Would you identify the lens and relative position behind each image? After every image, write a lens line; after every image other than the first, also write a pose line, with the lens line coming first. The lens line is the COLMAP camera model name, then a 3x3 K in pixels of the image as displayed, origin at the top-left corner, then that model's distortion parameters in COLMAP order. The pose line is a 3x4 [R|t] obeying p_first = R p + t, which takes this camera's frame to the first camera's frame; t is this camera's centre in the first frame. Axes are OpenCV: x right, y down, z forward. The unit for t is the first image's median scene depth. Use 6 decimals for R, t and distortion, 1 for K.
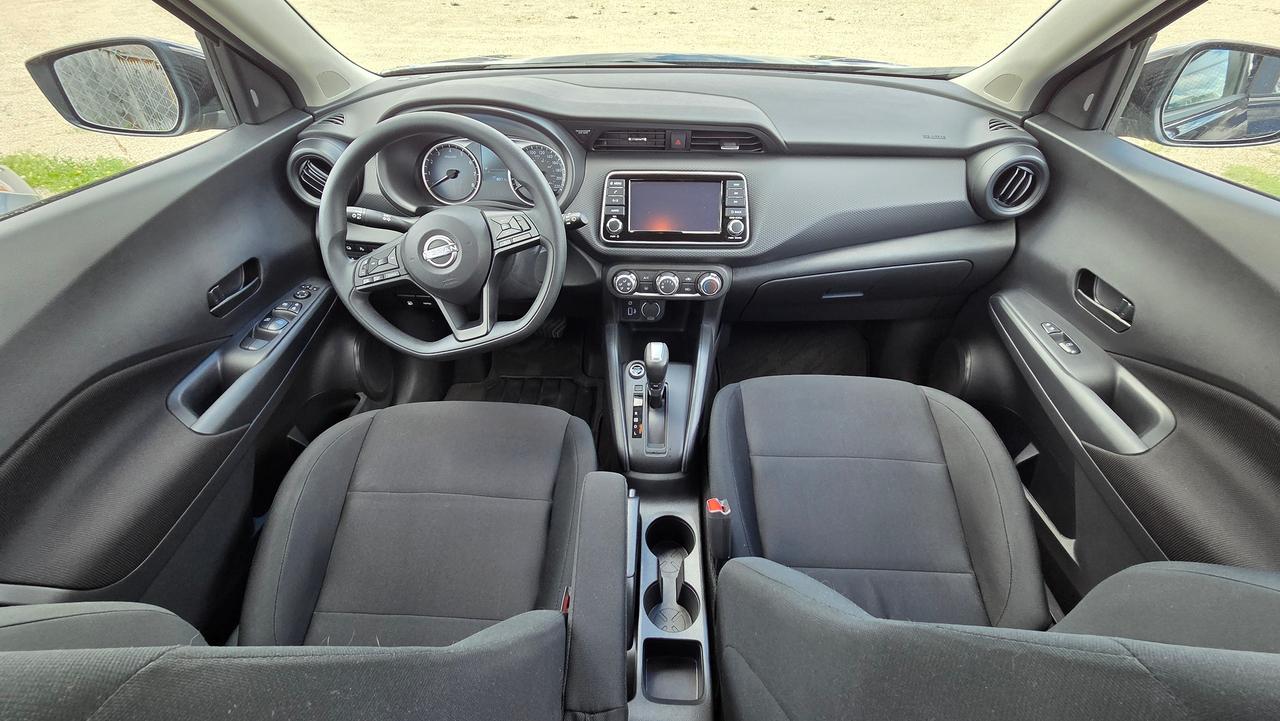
lens RADIAL K [[527.5, 0, 638.5], [0, 527.5, 359.1], [0, 0, 1]] dist [0.002543, 0.000215]
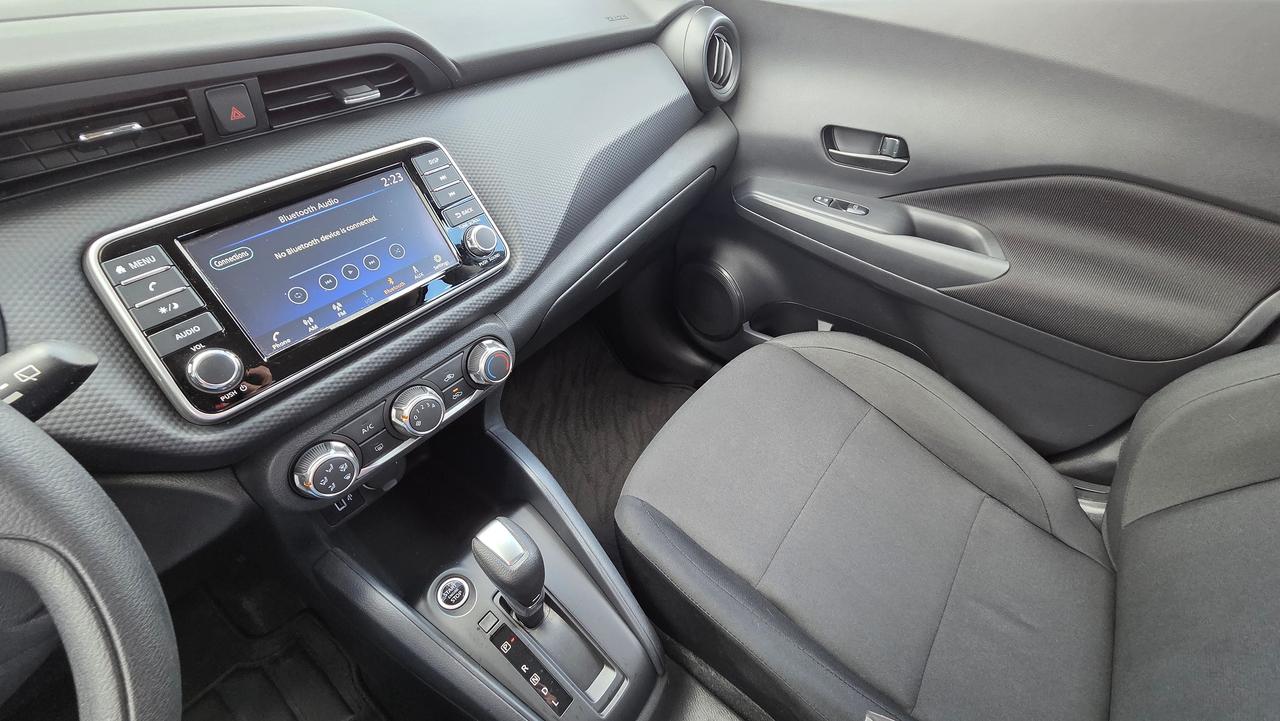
lens RADIAL K [[527.5, 0, 640.6], [0, 527.5, 358.4], [0, 0, 1]] dist [0.002543, 0.000215]
pose [[0.582262, -0.528964, 0.617388, -0.094224], [0.517494, 0.826827, 0.220355, -0.187075], [-0.627033, 0.191190, 0.755166, 0.543034]]
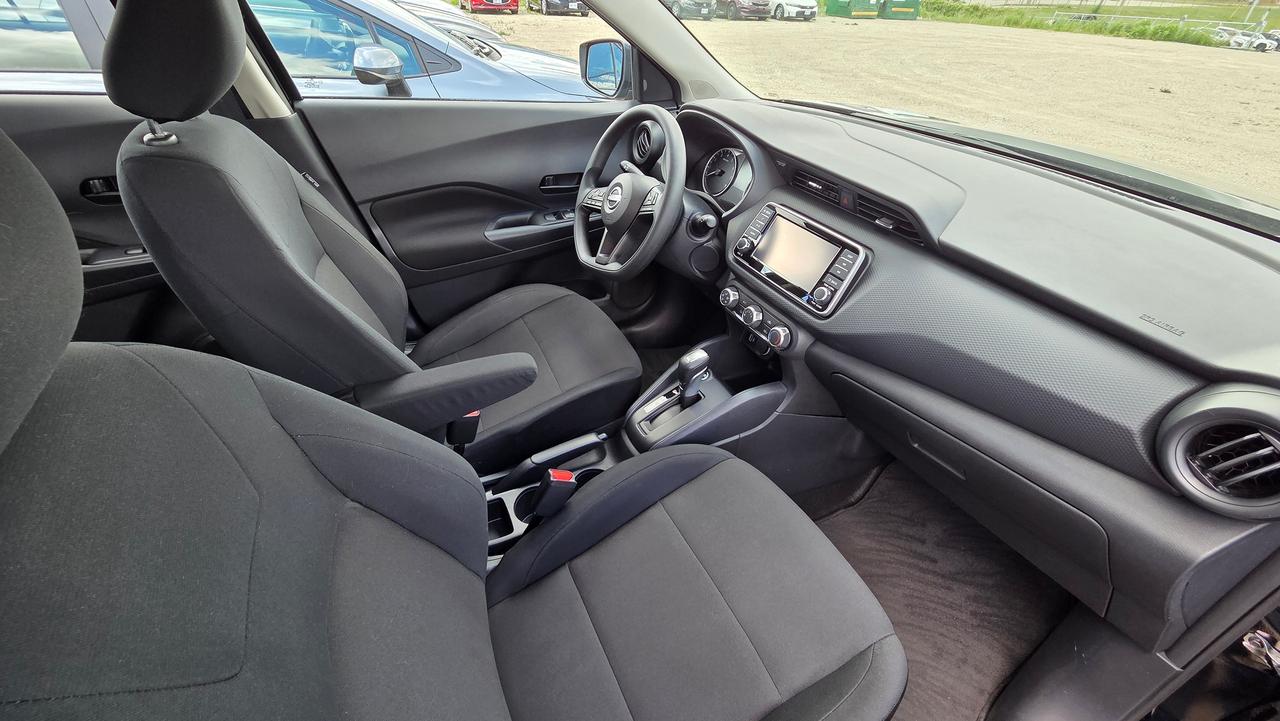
lens RADIAL K [[527.5, 0, 637.0], [0, 527.5, 358.7], [0, 0, 1]] dist [0.002543, 0.000215]
pose [[0.478397, 0.529477, -0.700564, 0.732224], [-0.586306, 0.786503, 0.194056, -0.148841], [0.653744, 0.317909, 0.686697, 0.181963]]
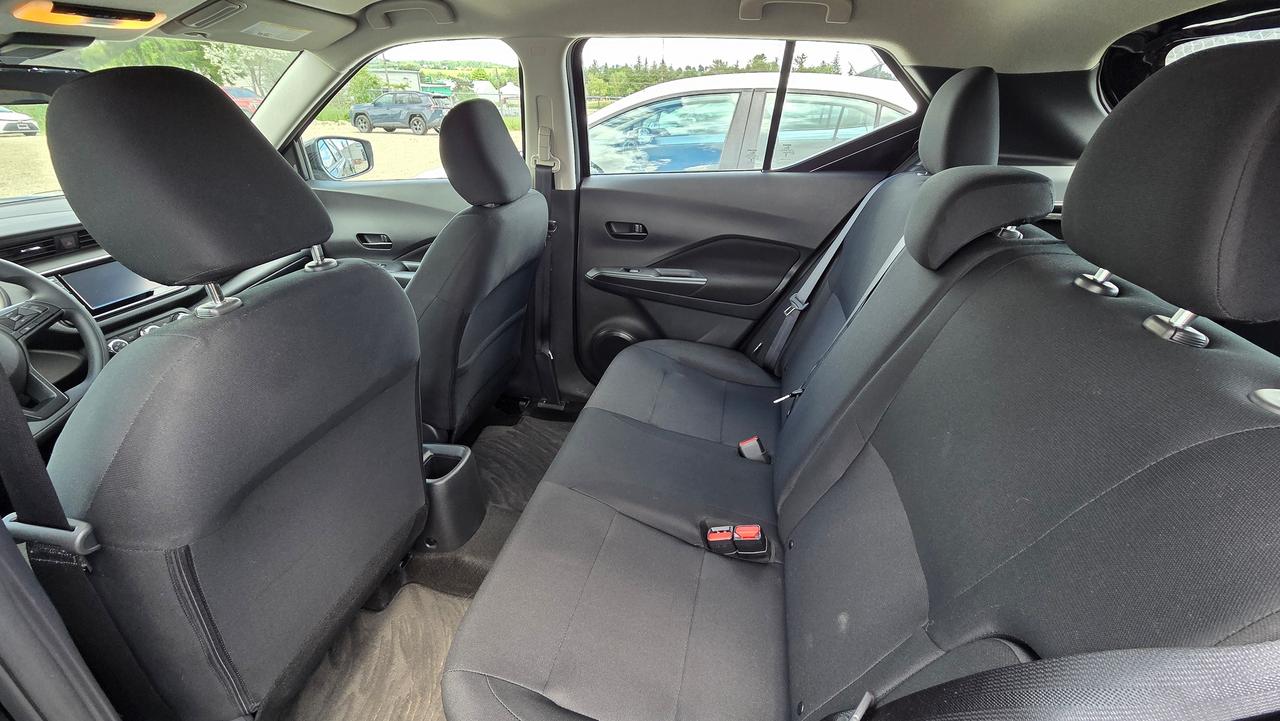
lens RADIAL K [[527.5, 0, 639.3], [0, 527.5, 366.0], [0, 0, 1]] dist [0.002543, 0.000215]
pose [[0.202200, -0.464532, 0.862163, -0.904614], [0.624866, 0.739061, 0.251657, 0.357444], [-0.754094, 0.487852, 0.439709, -0.473661]]
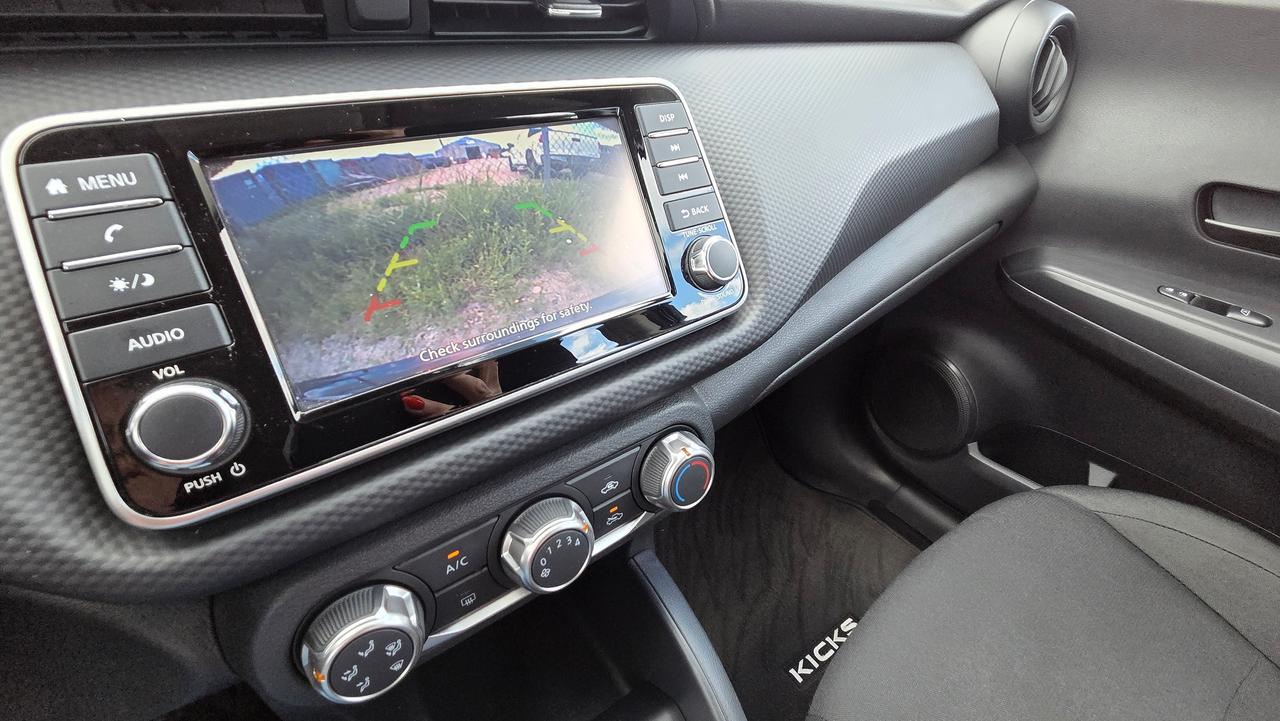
lens RADIAL K [[527.5, 0, 639.5], [0, 527.5, 358.2], [0, 0, 1]] dist [0.002543, 0.000215]
pose [[0.783440, -0.331693, 0.525549, -0.014115], [0.371585, 0.927858, 0.031681, -0.222526], [-0.498143, 0.170467, 0.850173, 0.776776]]
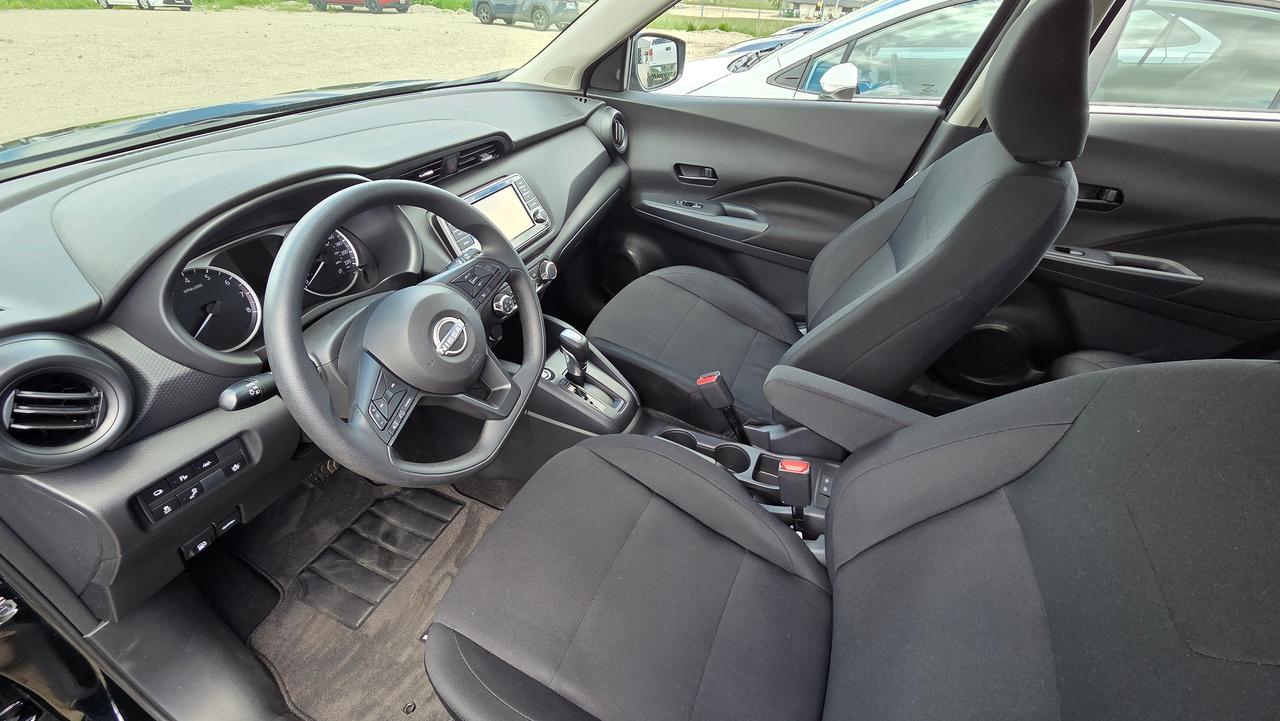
lens RADIAL K [[527.5, 0, 639.8], [0, 527.5, 361.7], [0, 0, 1]] dist [0.002543, 0.000215]
pose [[0.364394, -0.540922, 0.758038, -0.782974], [0.567298, 0.774471, 0.279944, -0.200217], [-0.738506, 0.328023, 0.589076, 0.256420]]
